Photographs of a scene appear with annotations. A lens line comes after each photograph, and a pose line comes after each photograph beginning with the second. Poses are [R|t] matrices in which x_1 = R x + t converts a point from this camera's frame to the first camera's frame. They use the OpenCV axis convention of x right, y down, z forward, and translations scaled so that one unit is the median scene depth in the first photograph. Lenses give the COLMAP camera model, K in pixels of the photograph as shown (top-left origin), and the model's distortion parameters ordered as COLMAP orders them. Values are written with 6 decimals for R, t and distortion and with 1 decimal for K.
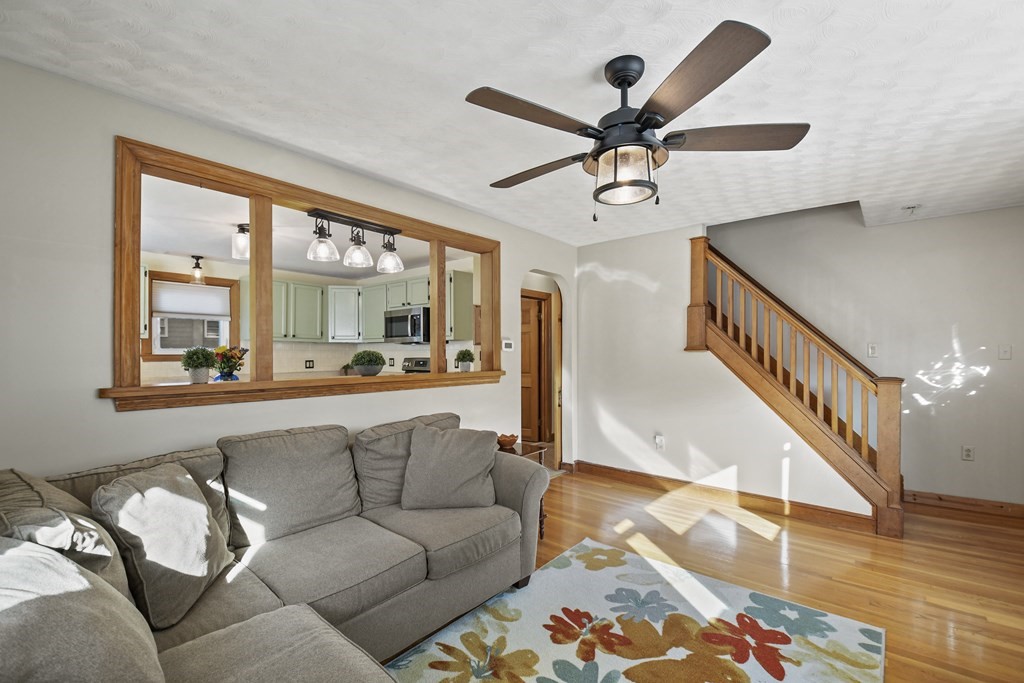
lens RADIAL K [[455.9, 0, 507.0], [0, 455.9, 352.1], [0, 0, 1]] dist [0.026821, -0.020657]
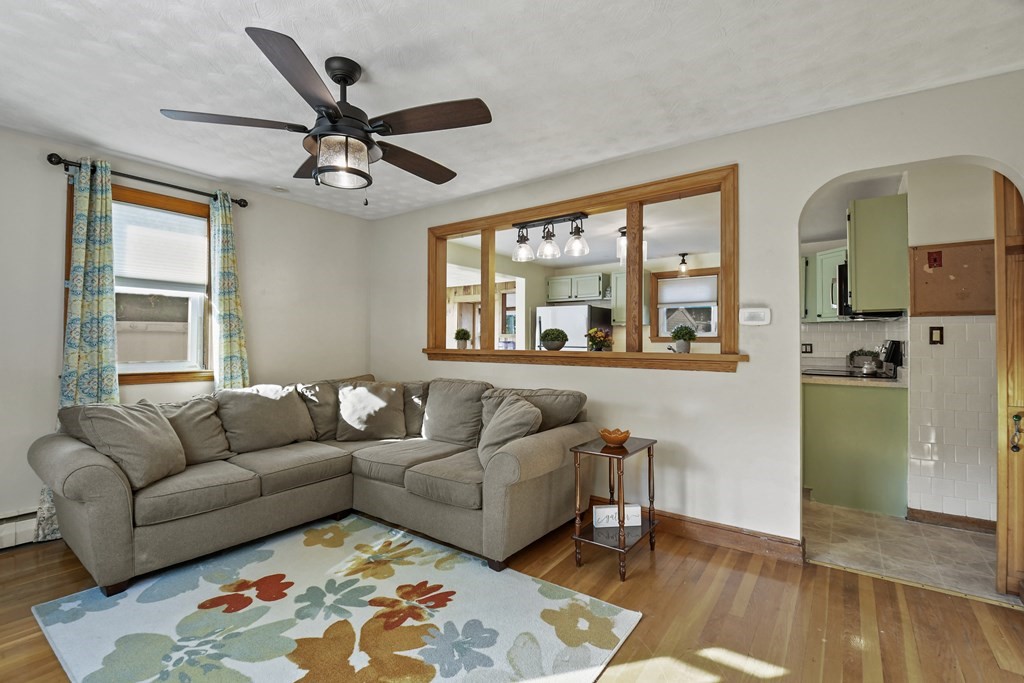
lens RADIAL K [[461.7, 0, 501.8], [0, 461.7, 331.5], [0, 0, 1]] dist [0.009908, -0.010608]
pose [[0.068972, -0.020098, -0.997416, 0.920563], [-0.001840, 0.999793, -0.020273, 0.031933], [0.997617, 0.003234, 0.068921, 0.865447]]
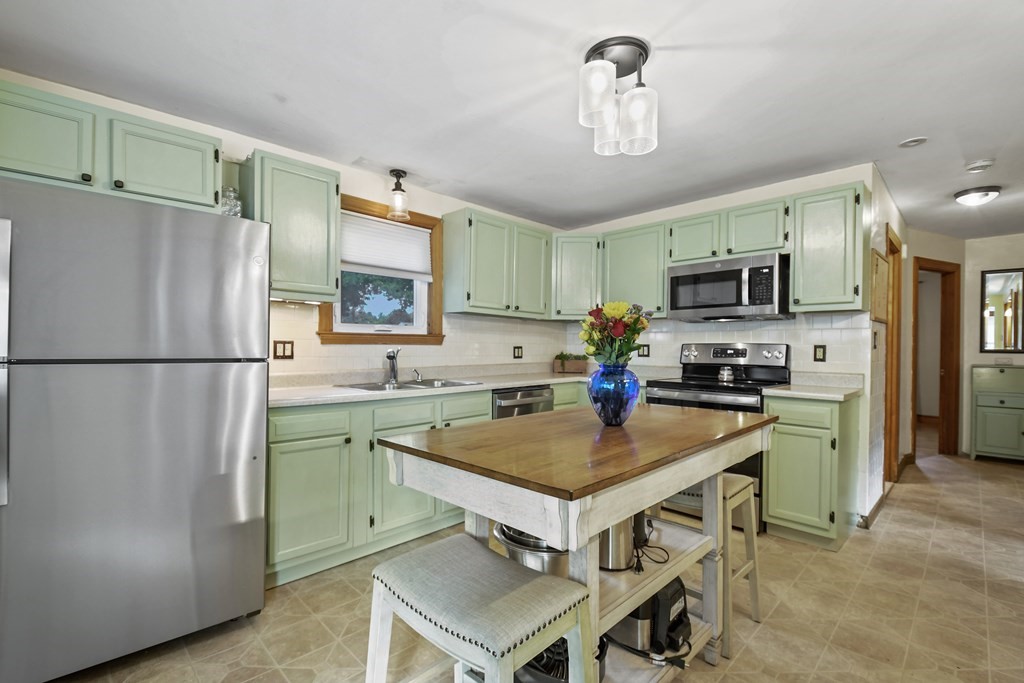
lens RADIAL K [[455.9, 0, 507.0], [0, 455.9, 352.1], [0, 0, 1]] dist [0.026821, -0.020657]
pose [[0.996333, 0.011098, -0.084841, -0.913670], [-0.009769, 0.999823, 0.016061, 0.036499], [0.085005, -0.015173, 0.996265, 0.777313]]
